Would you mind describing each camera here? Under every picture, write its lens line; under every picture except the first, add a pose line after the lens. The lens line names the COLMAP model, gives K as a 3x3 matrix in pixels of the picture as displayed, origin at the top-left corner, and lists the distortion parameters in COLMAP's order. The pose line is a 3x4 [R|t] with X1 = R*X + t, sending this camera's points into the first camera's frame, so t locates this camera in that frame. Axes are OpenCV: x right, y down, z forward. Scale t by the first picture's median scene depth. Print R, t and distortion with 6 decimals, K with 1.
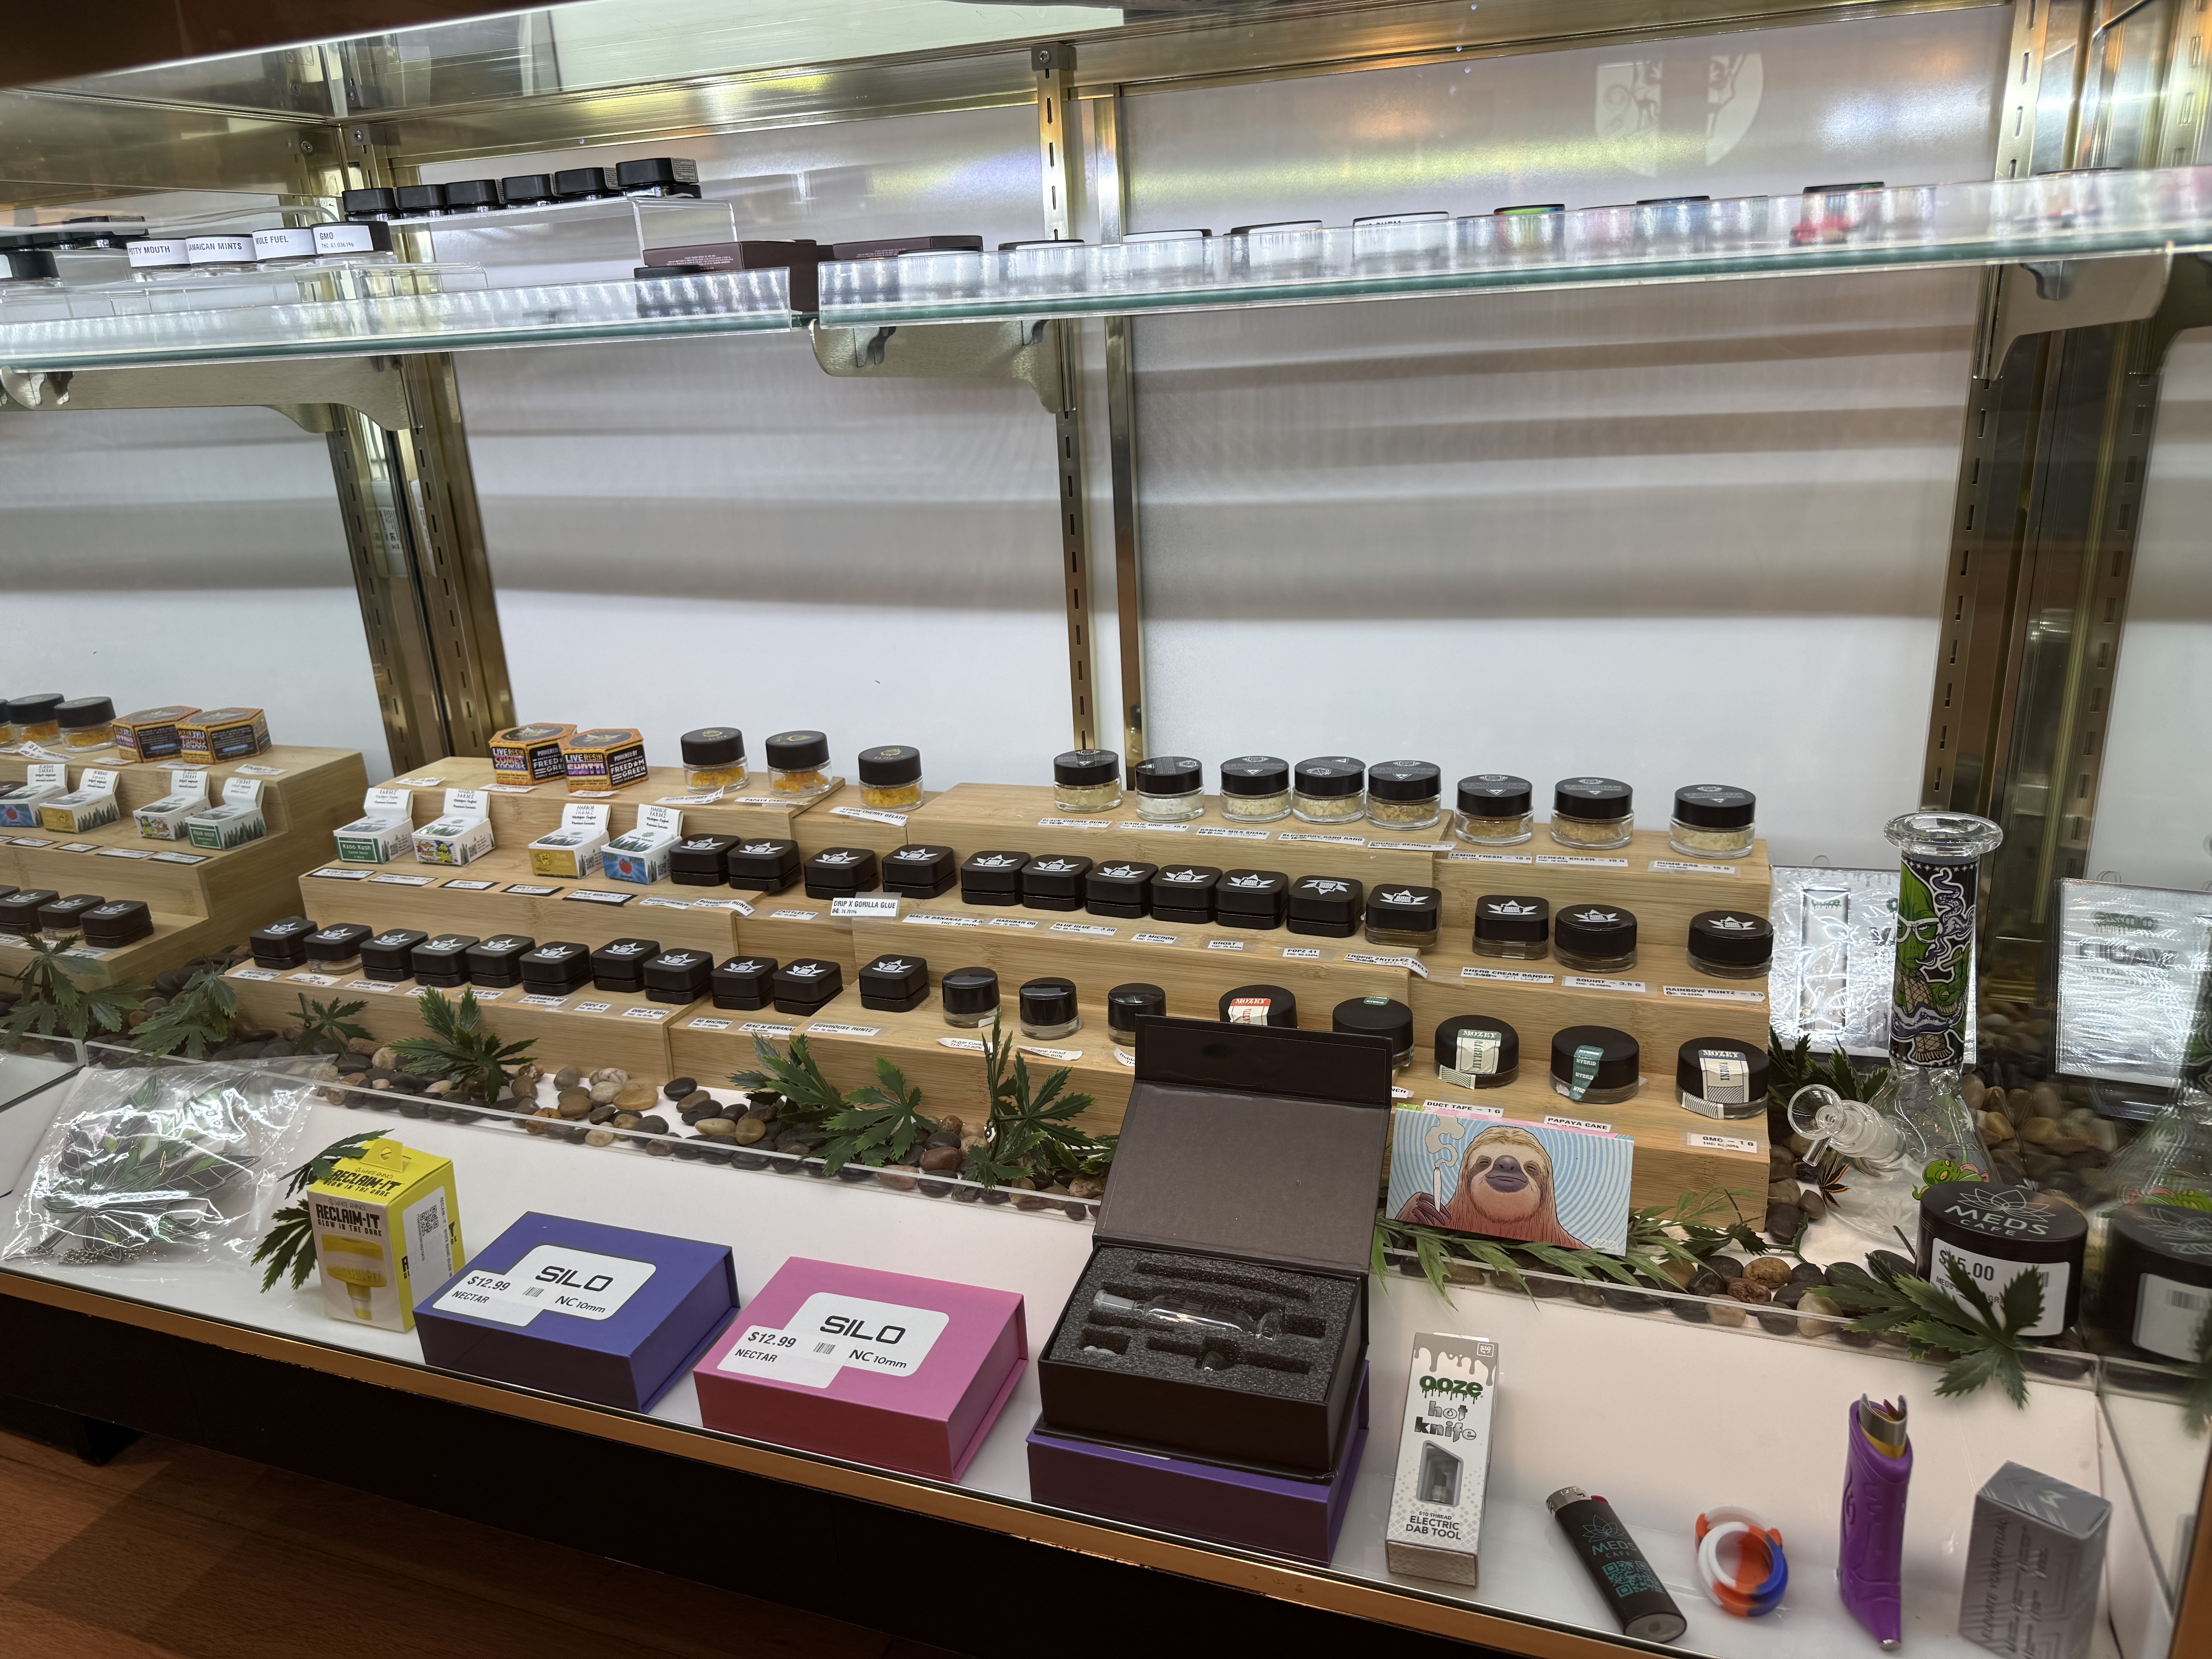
lens RADIAL K [[1544.4, 0, 1106.0], [0, 1544.4, 829.5], [0, 0, 1]] dist [0.179120, -0.344035]
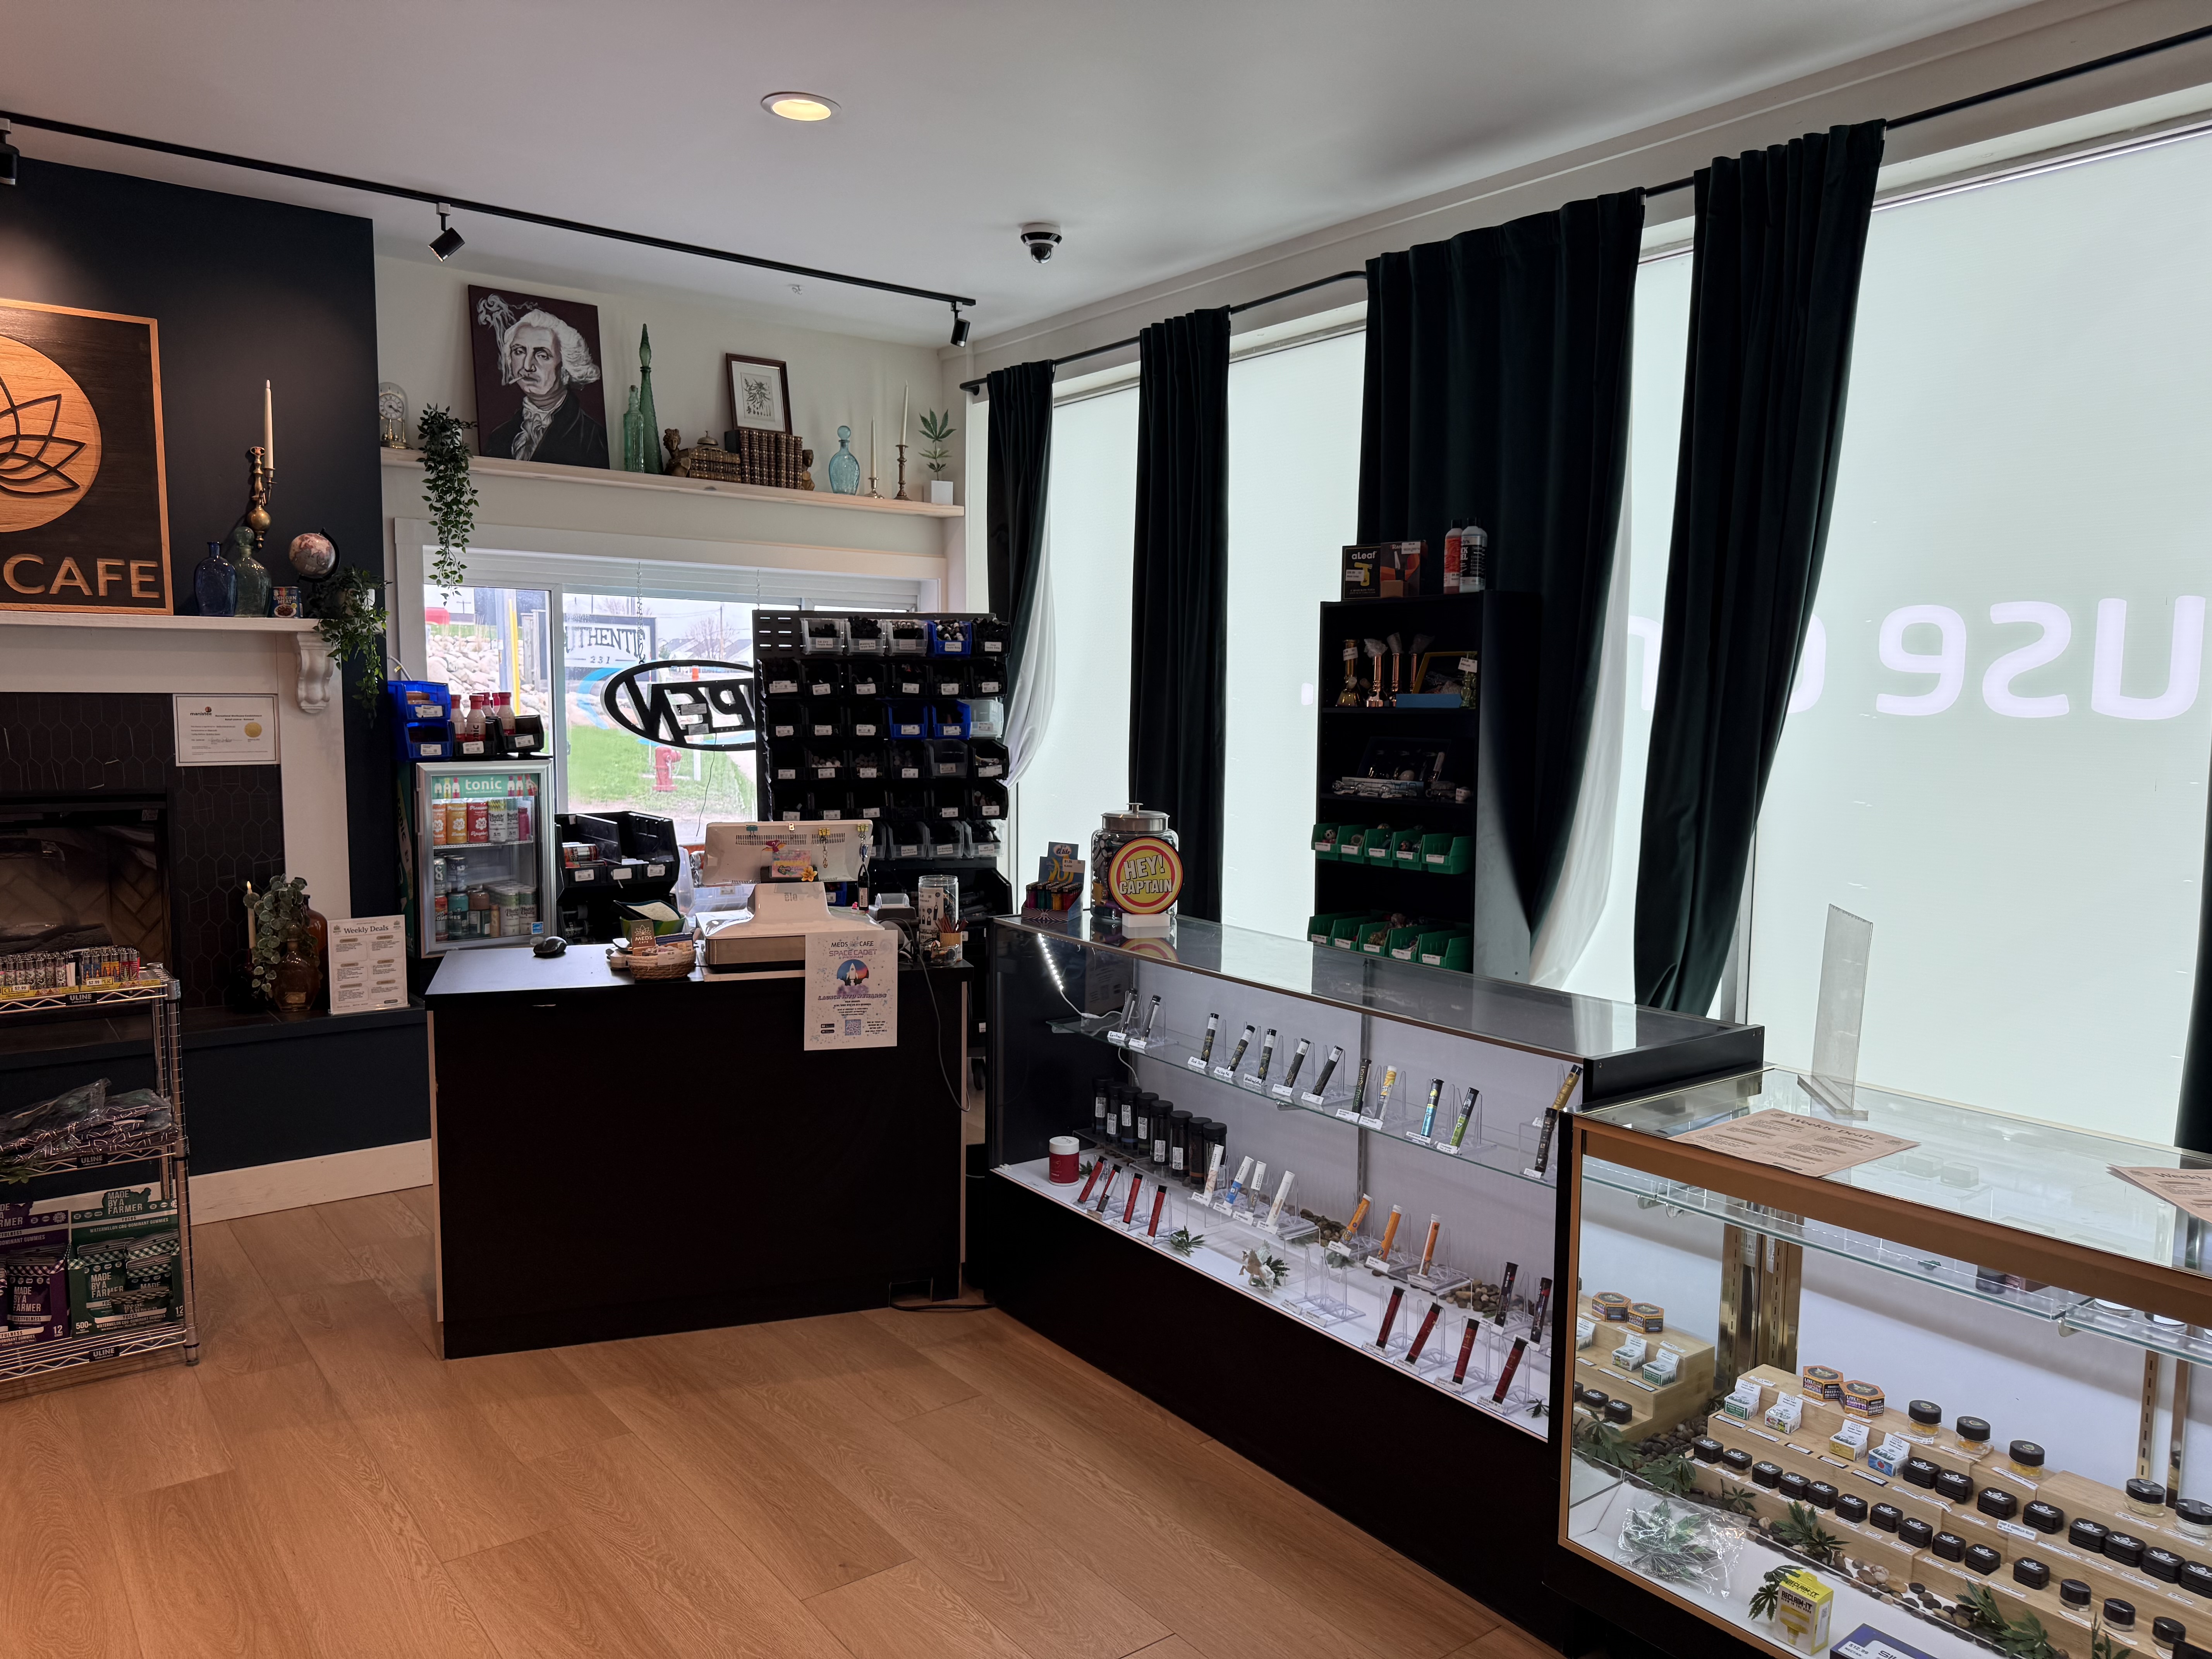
lens RADIAL K [[1556.7, 0, 1106.0], [0, 1556.7, 829.5], [0, 0, 1]] dist [-0.009348, -0.001452]
pose [[0.843454, 0.114295, -0.524902, -0.195605], [-0.233199, 0.958140, -0.166091, -0.215643], [0.483946, 0.262497, 0.834800, -1.549130]]
